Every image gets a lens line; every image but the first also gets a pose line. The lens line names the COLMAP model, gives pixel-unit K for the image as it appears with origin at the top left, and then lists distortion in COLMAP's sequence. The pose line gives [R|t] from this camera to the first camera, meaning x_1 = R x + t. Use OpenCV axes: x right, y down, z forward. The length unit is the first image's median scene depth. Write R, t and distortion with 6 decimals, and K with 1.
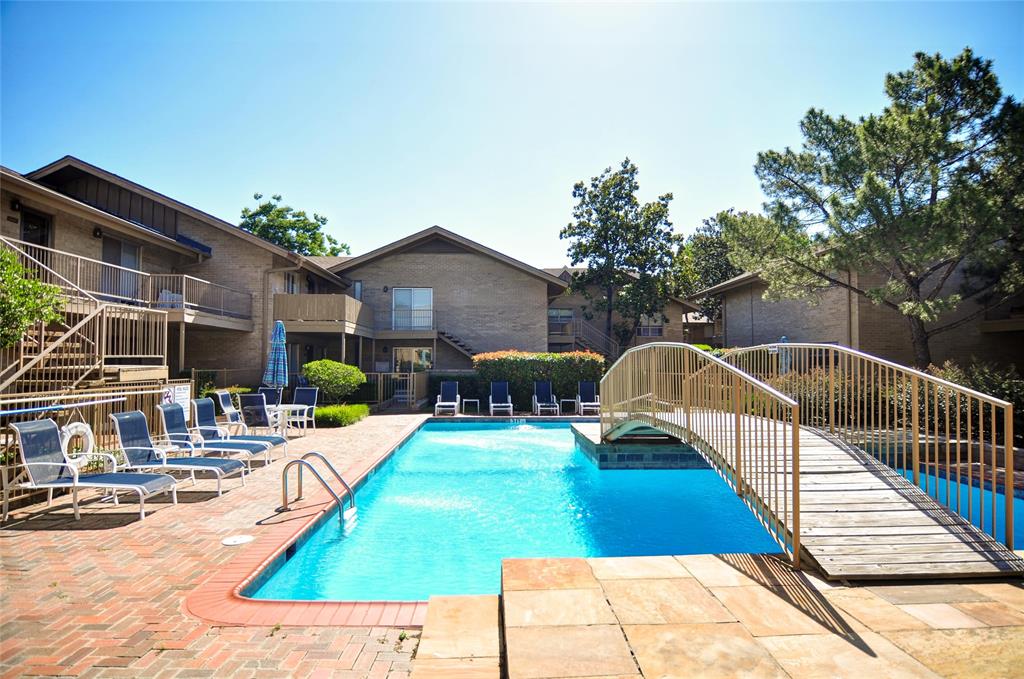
lens RADIAL K [[555.1, 0, 515.1], [0, 555.1, 346.5], [0, 0, 1]] dist [-0.006553, -0.000648]
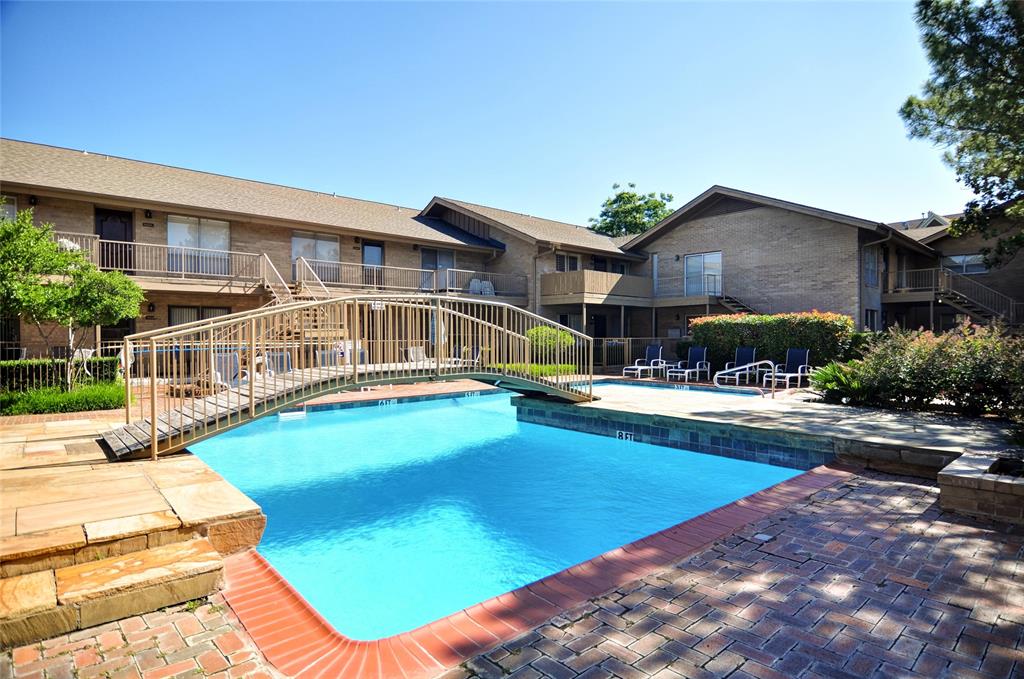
lens RADIAL K [[555.1, 0, 515.7], [0, 555.1, 339.1], [0, 0, 1]] dist [-0.006553, -0.000648]
pose [[0.639773, 0.001164, -0.768563, 0.357358], [0.026531, 0.999369, 0.023600, 0.013655], [0.768106, -0.035489, 0.639338, 0.114369]]
